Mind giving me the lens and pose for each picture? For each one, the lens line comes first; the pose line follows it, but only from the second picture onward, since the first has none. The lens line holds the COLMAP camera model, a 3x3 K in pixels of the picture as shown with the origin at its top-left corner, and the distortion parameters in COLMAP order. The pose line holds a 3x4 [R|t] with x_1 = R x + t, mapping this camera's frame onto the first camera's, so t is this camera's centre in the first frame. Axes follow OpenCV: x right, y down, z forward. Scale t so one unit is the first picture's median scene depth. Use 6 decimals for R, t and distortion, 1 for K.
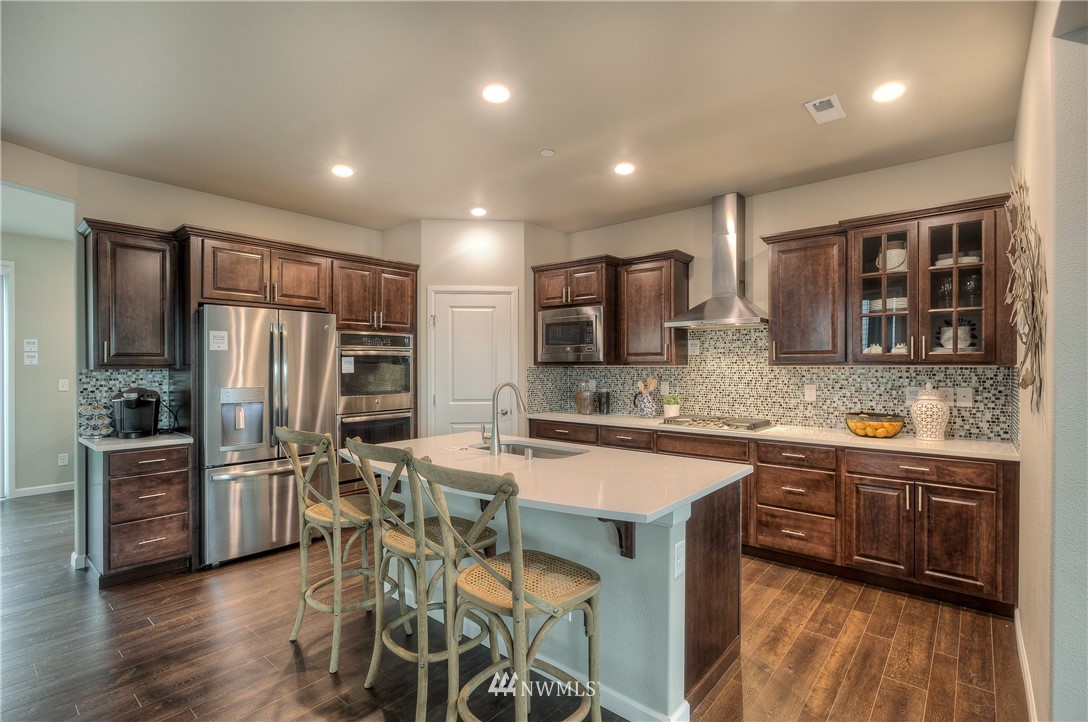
lens RADIAL K [[517.7, 0, 552.2], [0, 517.7, 366.0], [0, 0, 1]] dist [-0.012496, 0.000264]
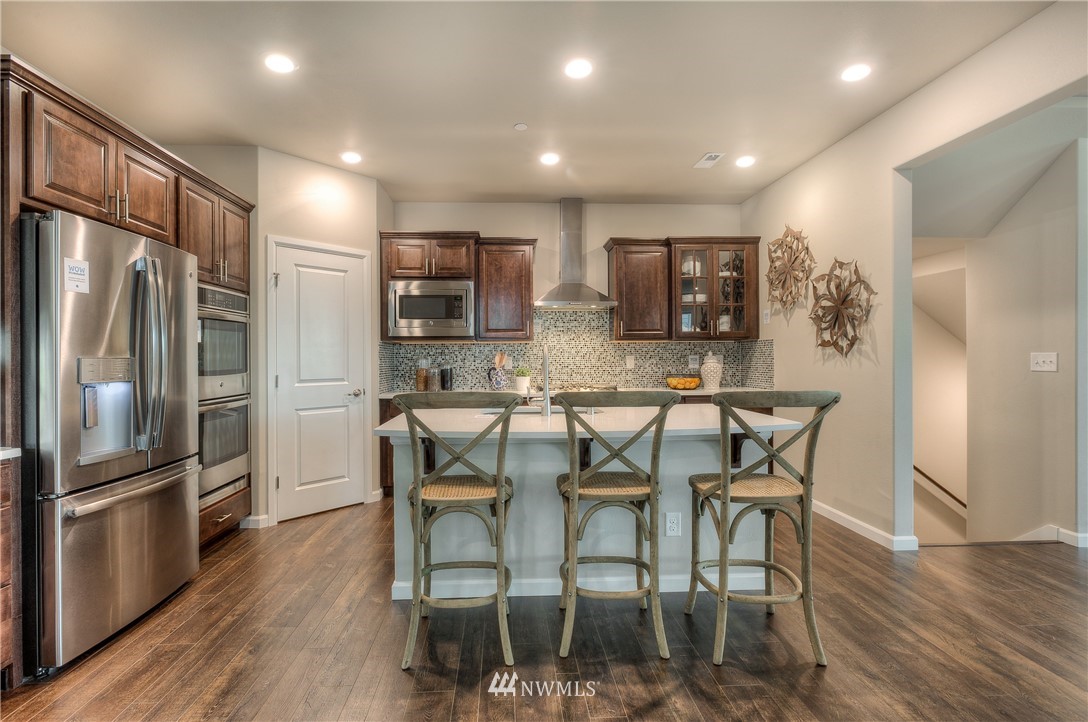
lens RADIAL K [[517.7, 0, 547.9], [0, 517.7, 356.5], [0, 0, 1]] dist [-0.012496, 0.000264]
pose [[0.724646, -0.003048, 0.689114, -0.532570], [0.008259, 0.999957, -0.004262, 0.039341], [-0.689072, 0.008780, 0.724640, 0.174572]]
